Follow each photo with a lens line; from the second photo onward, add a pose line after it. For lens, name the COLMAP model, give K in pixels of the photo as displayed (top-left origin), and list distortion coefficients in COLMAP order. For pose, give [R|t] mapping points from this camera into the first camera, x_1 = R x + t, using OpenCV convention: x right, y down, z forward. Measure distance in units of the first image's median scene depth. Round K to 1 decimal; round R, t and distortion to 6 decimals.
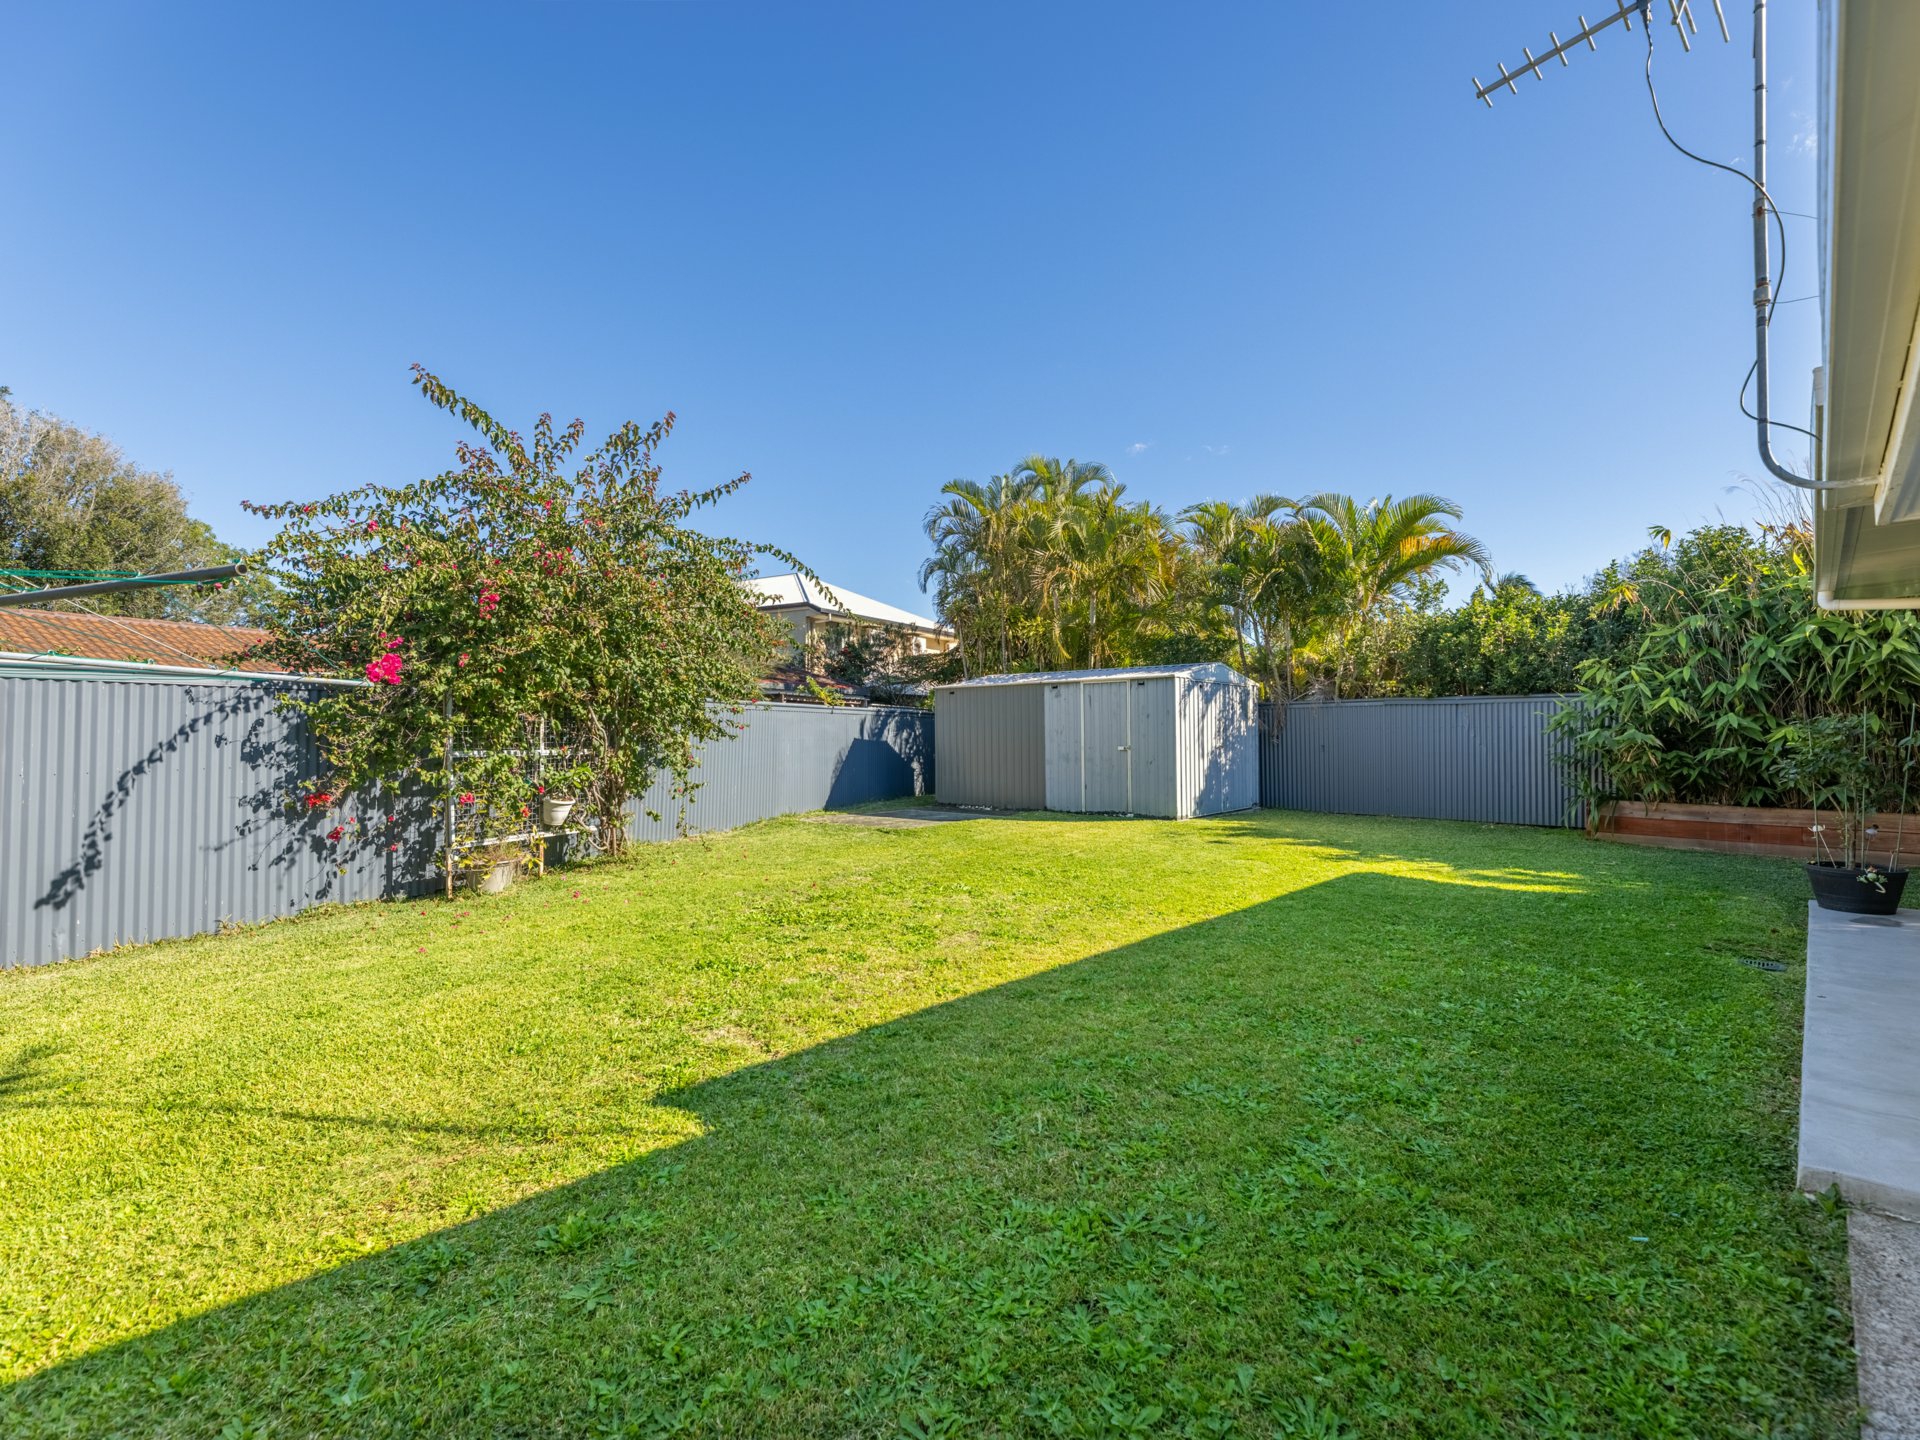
lens RADIAL K [[875.5, 0, 967.4], [0, 875.5, 713.6], [0, 0, 1]] dist [-0.003574, -0.000290]
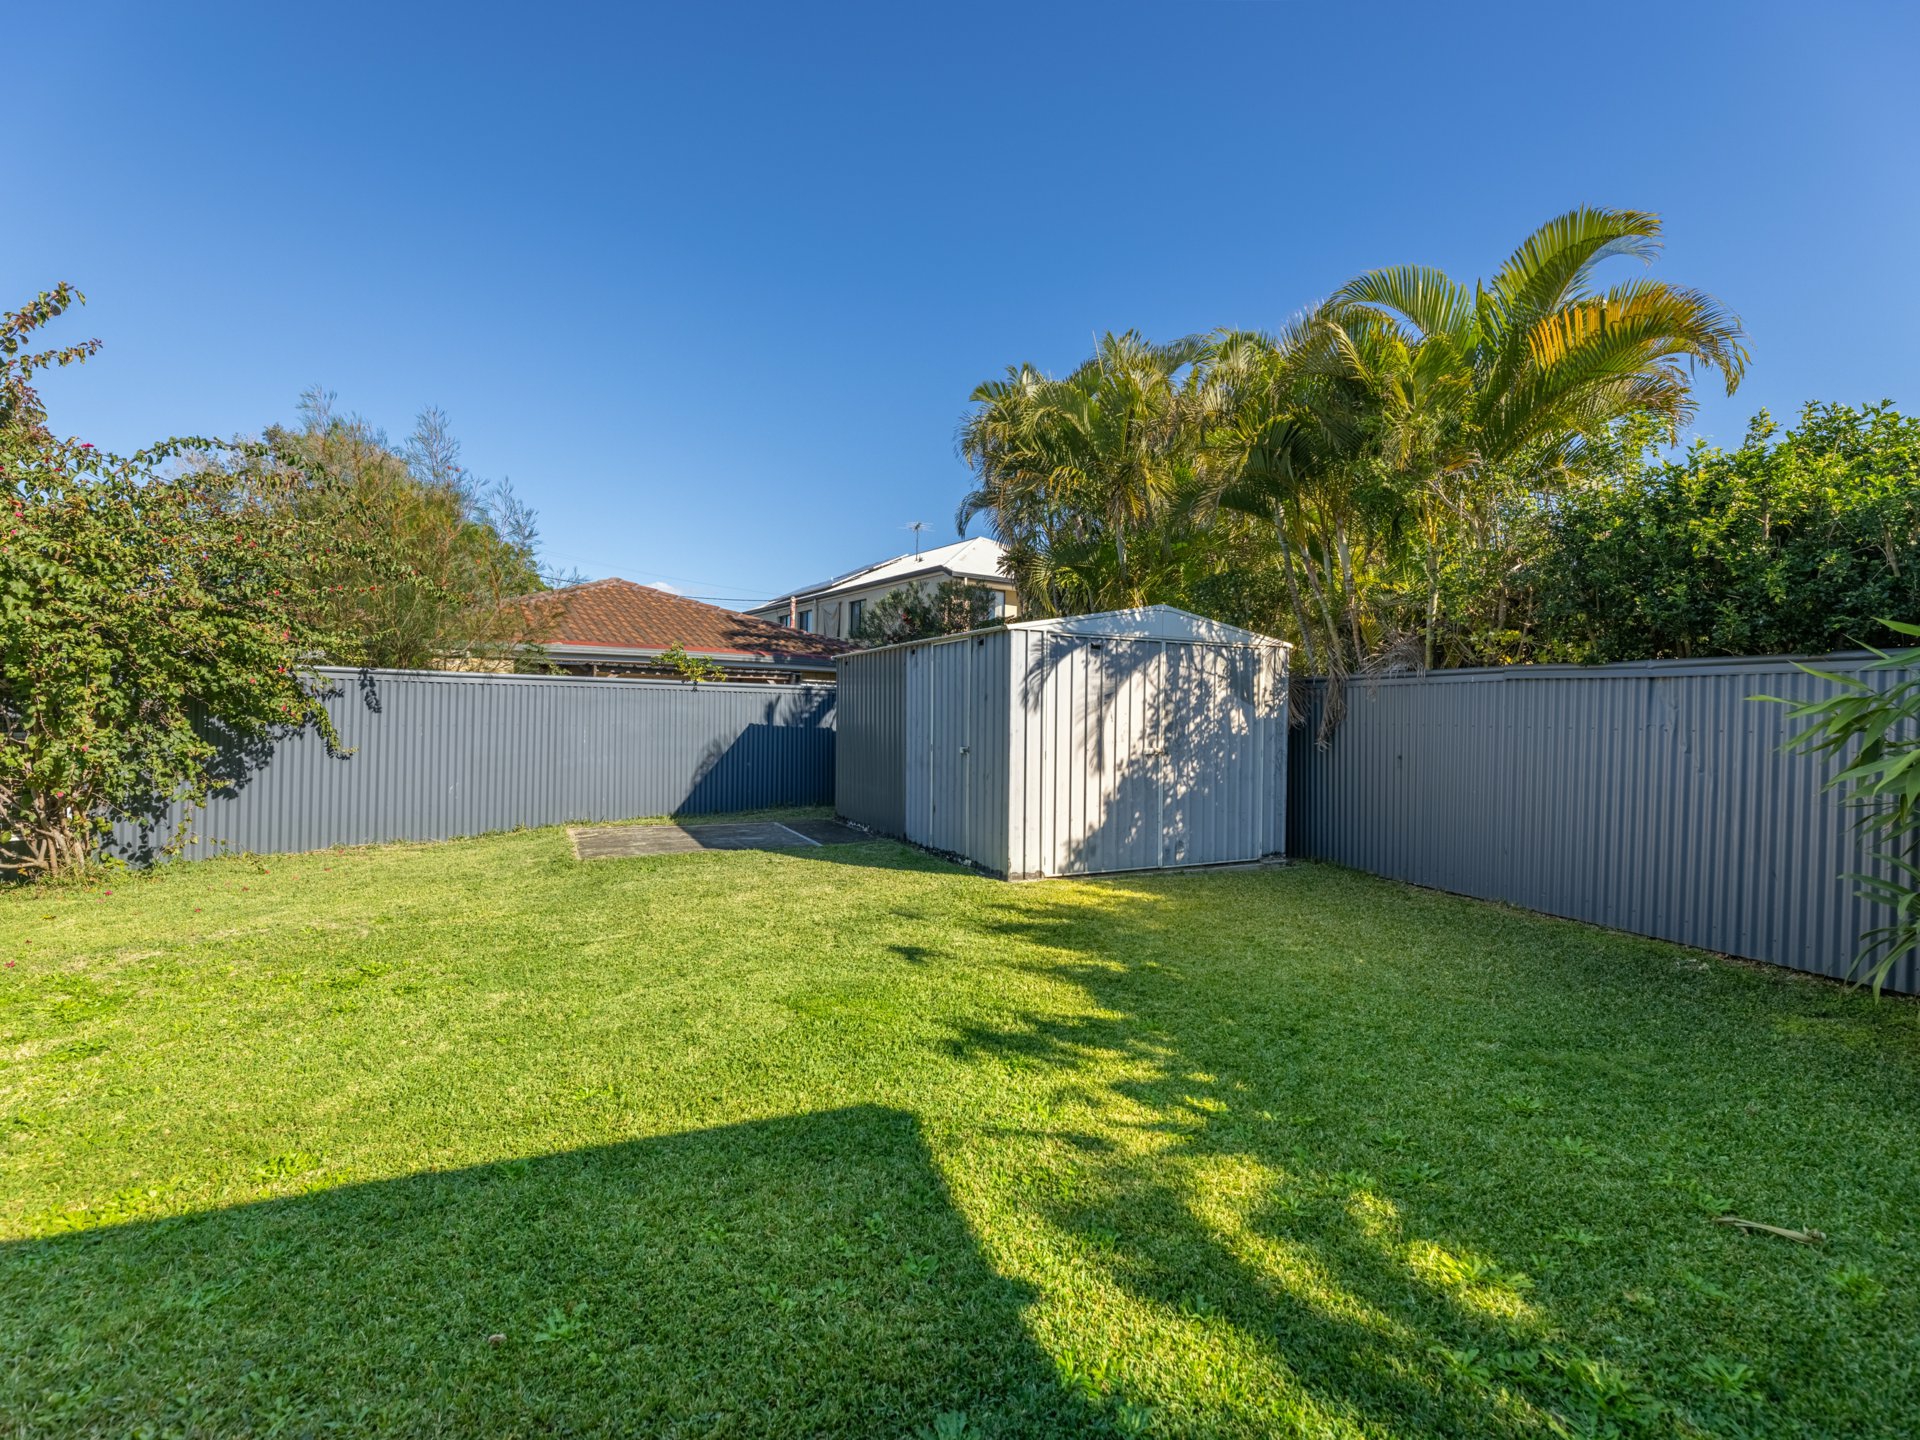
lens RADIAL K [[875.5, 0, 971.2], [0, 875.5, 728.8], [0, 0, 1]] dist [-0.003574, -0.000290]
pose [[0.909601, 0.023156, -0.414837, 0.415421], [-0.007837, 0.999224, 0.038591, 0.000724], [0.415409, -0.031851, 0.909077, 0.429430]]
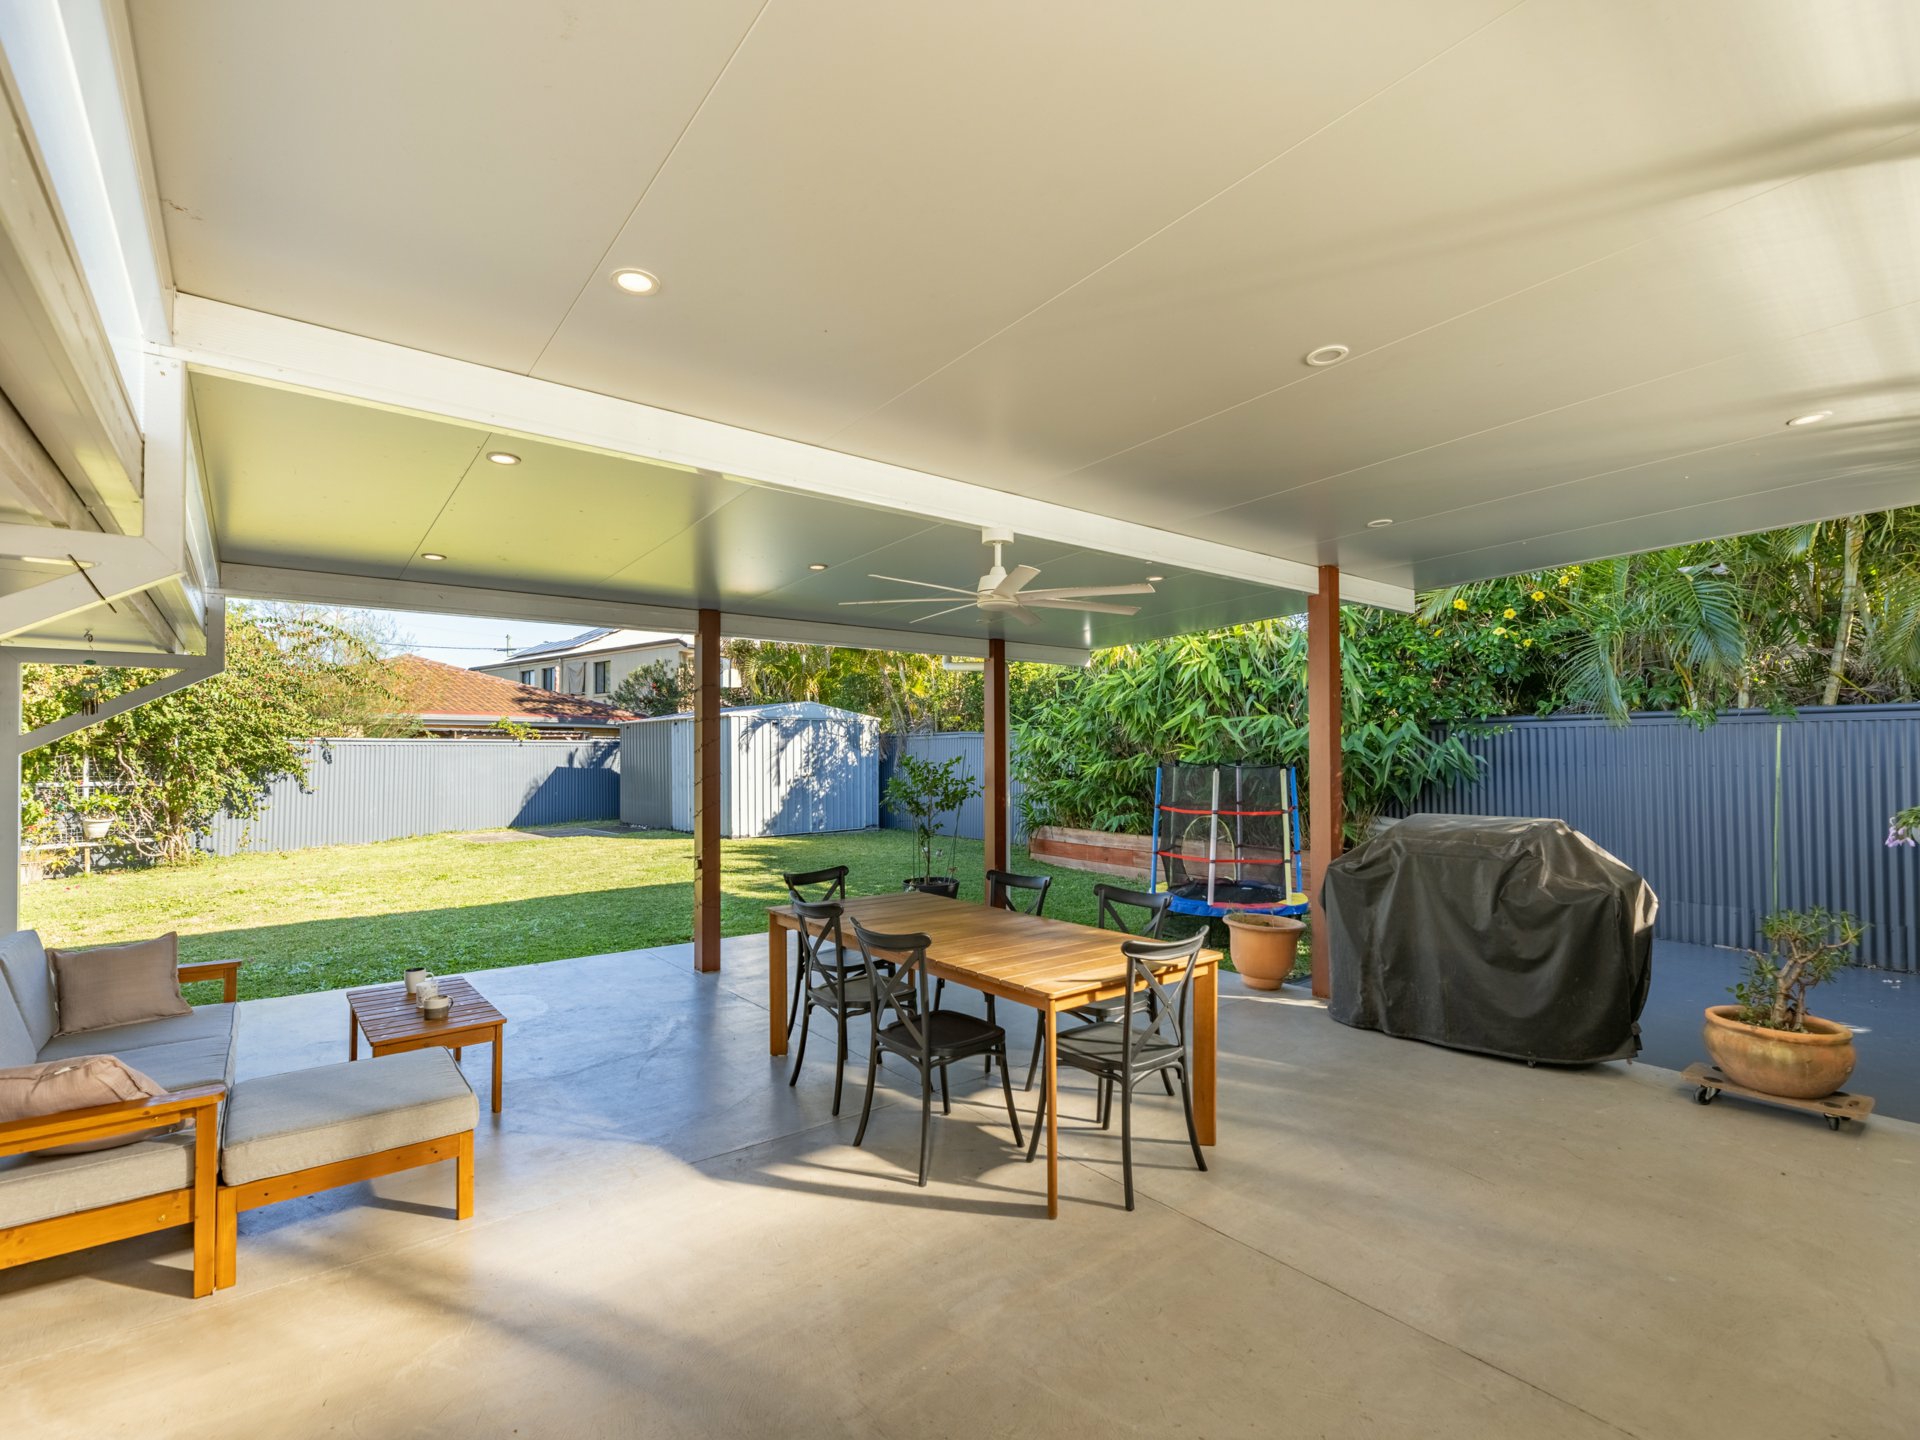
lens RADIAL K [[875.5, 0, 971.3], [0, 875.5, 740.2], [0, 0, 1]] dist [-0.003574, -0.000290]
pose [[0.992011, -0.004641, -0.126068, 0.643912], [0.005821, 0.999943, 0.008993, -0.017305], [0.126019, -0.009655, 0.991981, -0.106813]]
